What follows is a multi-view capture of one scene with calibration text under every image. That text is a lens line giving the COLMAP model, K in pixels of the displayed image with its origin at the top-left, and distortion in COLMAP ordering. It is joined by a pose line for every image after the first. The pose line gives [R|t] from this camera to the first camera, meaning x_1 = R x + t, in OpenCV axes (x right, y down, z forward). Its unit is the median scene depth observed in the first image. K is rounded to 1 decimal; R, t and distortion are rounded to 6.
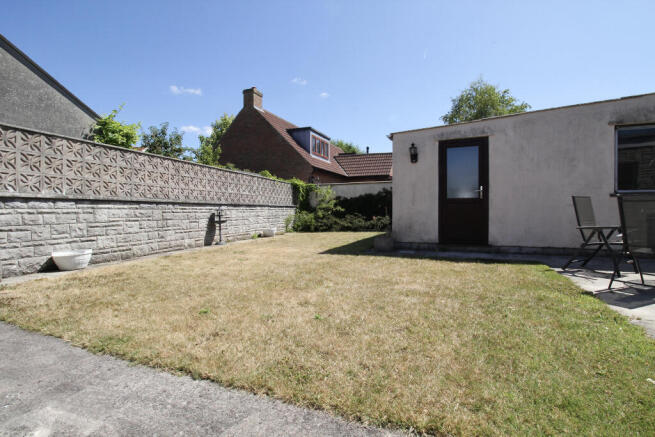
lens RADIAL K [[303.2, 0, 335.6], [0, 303.2, 216.4], [0, 0, 1]] dist [-0.000634, -0.011366]
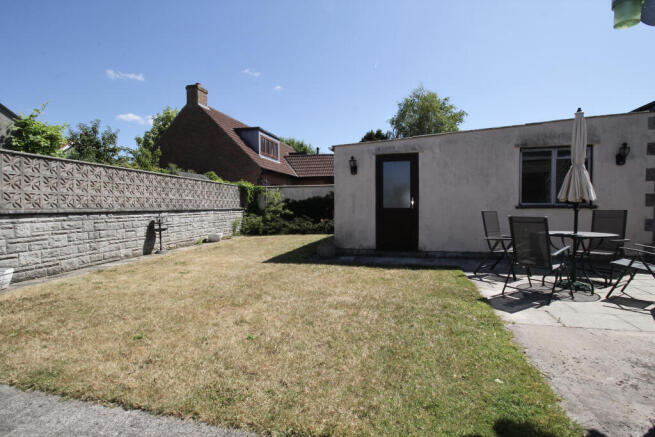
lens RADIAL K [[303.2, 0, 335.6], [0, 303.2, 216.4], [0, 0, 1]] dist [-0.000634, -0.011366]
pose [[0.988529, -0.008445, 0.150793, 0.038512], [0.006165, 0.999860, 0.015583, -0.053196], [-0.150903, -0.014474, 0.988443, -0.055934]]
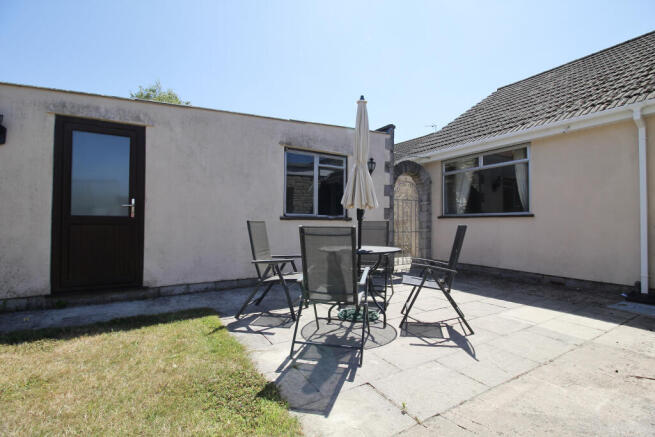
lens RADIAL K [[303.2, 0, 335.6], [0, 303.2, 216.4], [0, 0, 1]] dist [-0.000634, -0.011366]
pose [[0.581335, 0.024804, 0.813286, 0.217603], [0.005479, 0.999393, -0.034397, -0.039060], [-0.813646, 0.024452, 0.580847, 0.278783]]
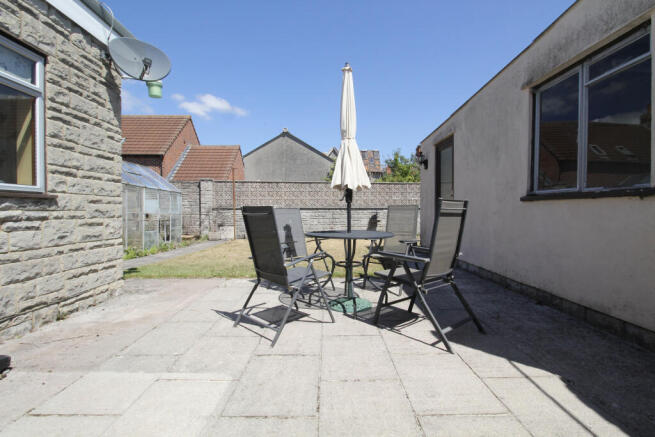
lens RADIAL K [[303.2, 0, 335.6], [0, 303.2, 216.4], [0, 0, 1]] dist [-0.000634, -0.011366]
pose [[0.422099, 0.020424, -0.906320, 1.238477], [-0.014624, 0.999770, 0.015718, -0.034331], [0.906432, 0.006620, 0.422301, 0.336564]]
